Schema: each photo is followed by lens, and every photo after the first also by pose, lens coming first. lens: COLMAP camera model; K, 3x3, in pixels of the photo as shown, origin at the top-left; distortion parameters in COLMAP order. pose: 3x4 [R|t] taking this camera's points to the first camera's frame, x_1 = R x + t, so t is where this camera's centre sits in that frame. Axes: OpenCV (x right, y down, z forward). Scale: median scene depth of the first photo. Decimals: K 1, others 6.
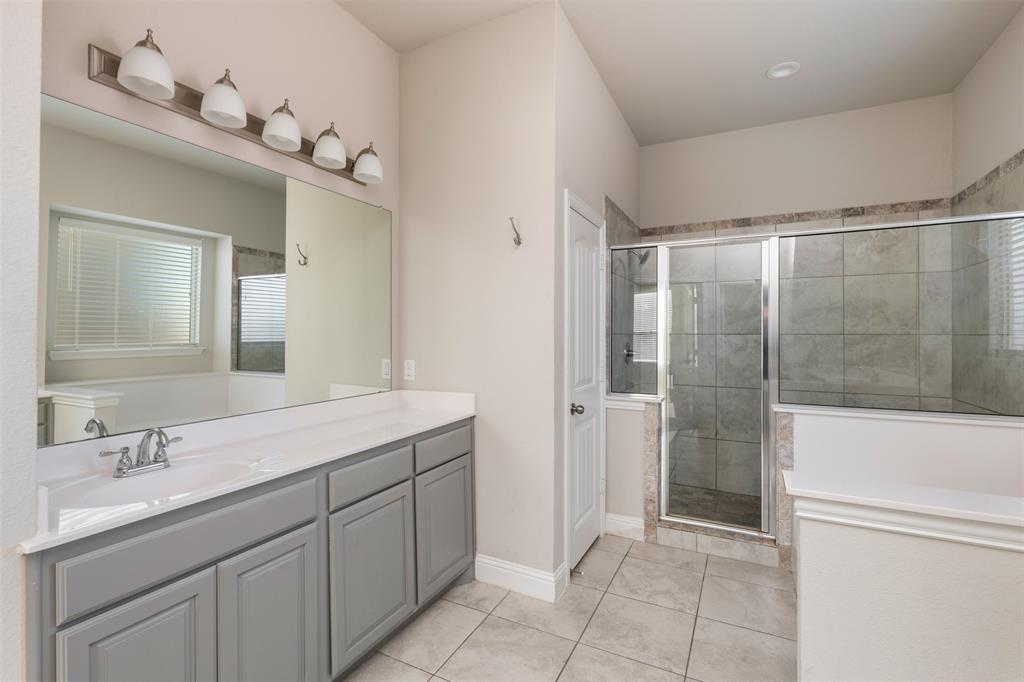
lens RADIAL K [[465.6, 0, 511.3], [0, 465.6, 332.5], [0, 0, 1]] dist [0.001155, -0.000265]
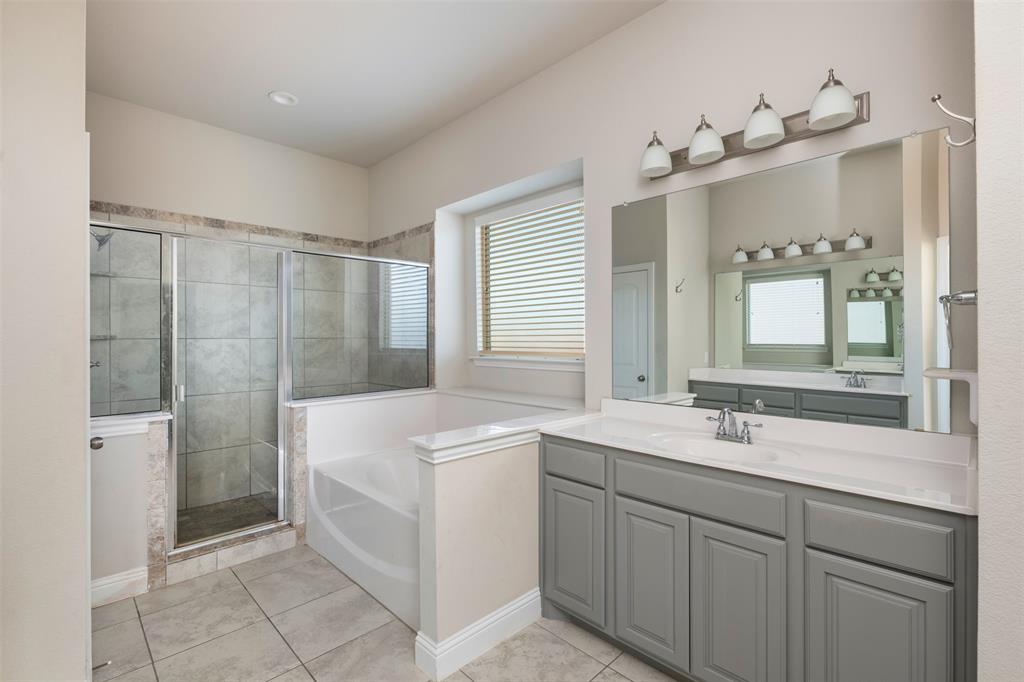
lens RADIAL K [[463.5, 0, 512.0], [0, 463.5, 341.0], [0, 0, 1]] dist [0.000590, -0.000129]
pose [[0.316564, -0.007974, 0.948538, -0.288329], [0.000611, 0.999966, 0.008202, 0.001696], [-0.948571, -0.002017, 0.316558, 0.140300]]
